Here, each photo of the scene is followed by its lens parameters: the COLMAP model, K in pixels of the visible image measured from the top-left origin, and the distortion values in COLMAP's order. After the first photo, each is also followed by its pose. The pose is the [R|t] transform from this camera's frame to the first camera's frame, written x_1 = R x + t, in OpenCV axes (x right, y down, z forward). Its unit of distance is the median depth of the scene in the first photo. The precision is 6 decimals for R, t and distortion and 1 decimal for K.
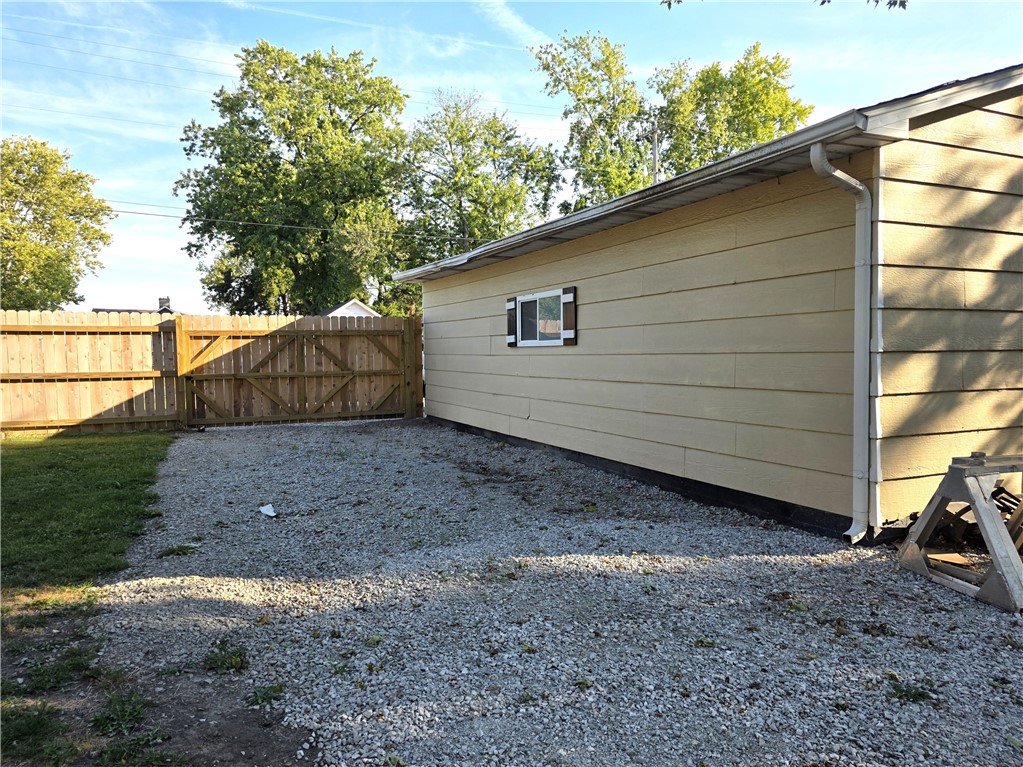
lens RADIAL K [[736.0, 0, 502.8], [0, 736.0, 384.8], [0, 0, 1]] dist [0.057854, -0.048960]
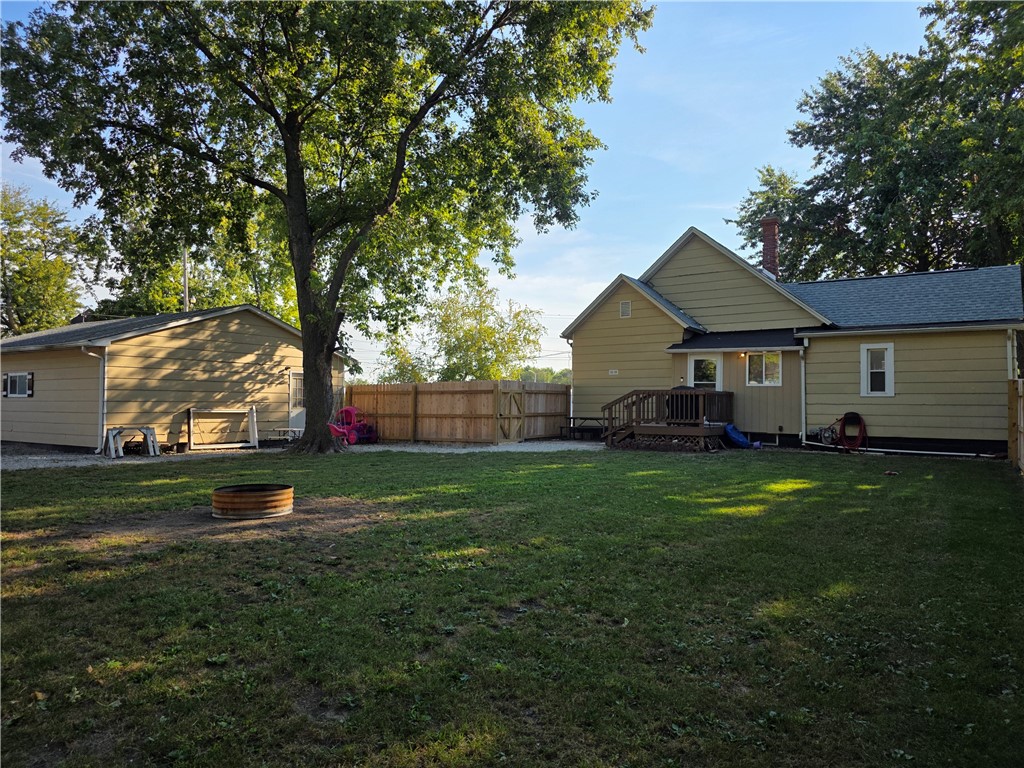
lens RADIAL K [[736.8, 0, 503.3], [0, 736.8, 385.3], [0, 0, 1]] dist [0.057854, -0.048960]
pose [[0.869880, 0.037891, 0.491806, 0.229994], [-0.002161, 0.997328, -0.073017, 0.079678], [-0.493258, 0.062453, 0.867638, -1.817816]]
